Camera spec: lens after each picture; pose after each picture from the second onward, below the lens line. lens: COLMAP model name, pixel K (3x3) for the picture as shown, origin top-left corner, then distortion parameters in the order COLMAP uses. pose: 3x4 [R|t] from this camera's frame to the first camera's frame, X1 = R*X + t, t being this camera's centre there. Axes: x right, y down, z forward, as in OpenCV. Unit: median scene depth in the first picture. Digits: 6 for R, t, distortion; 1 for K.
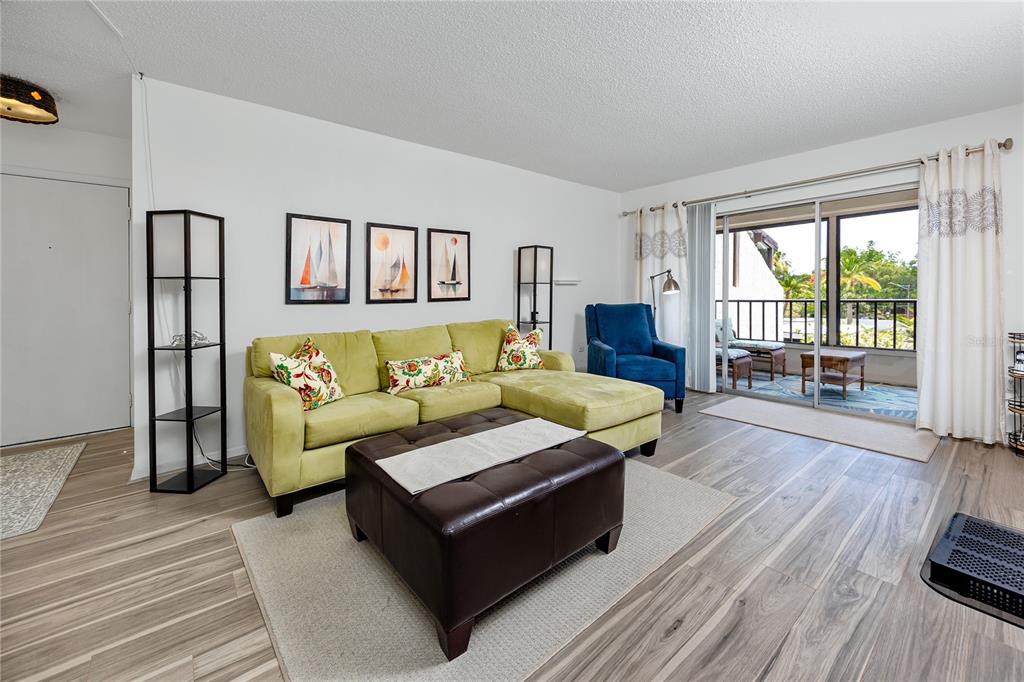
lens RADIAL K [[418.5, 0, 527.4], [0, 418.5, 297.6], [0, 0, 1]] dist [-0.004105, -0.000580]
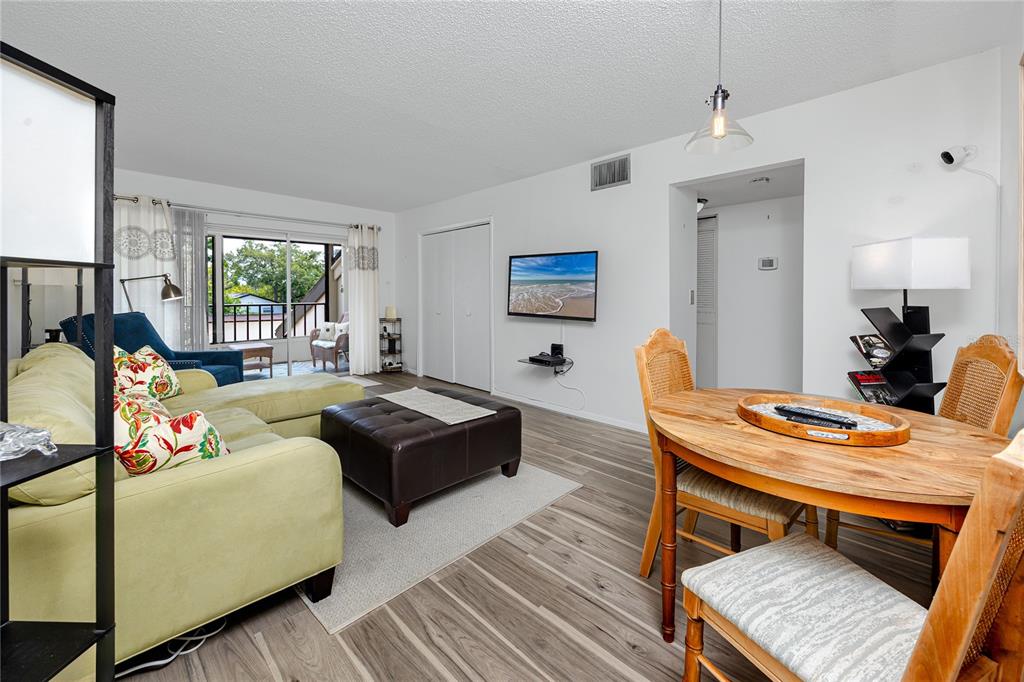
lens RADIAL K [[401.8, 0, 525.7], [0, 401.8, 296.1], [0, 0, 1]] dist [0.001248, 0.000017]
pose [[-0.107142, 0.012692, 0.994163, -0.911106], [0.008141, 0.999896, -0.011888, -0.003358], [-0.994210, 0.006820, -0.107234, 0.478688]]
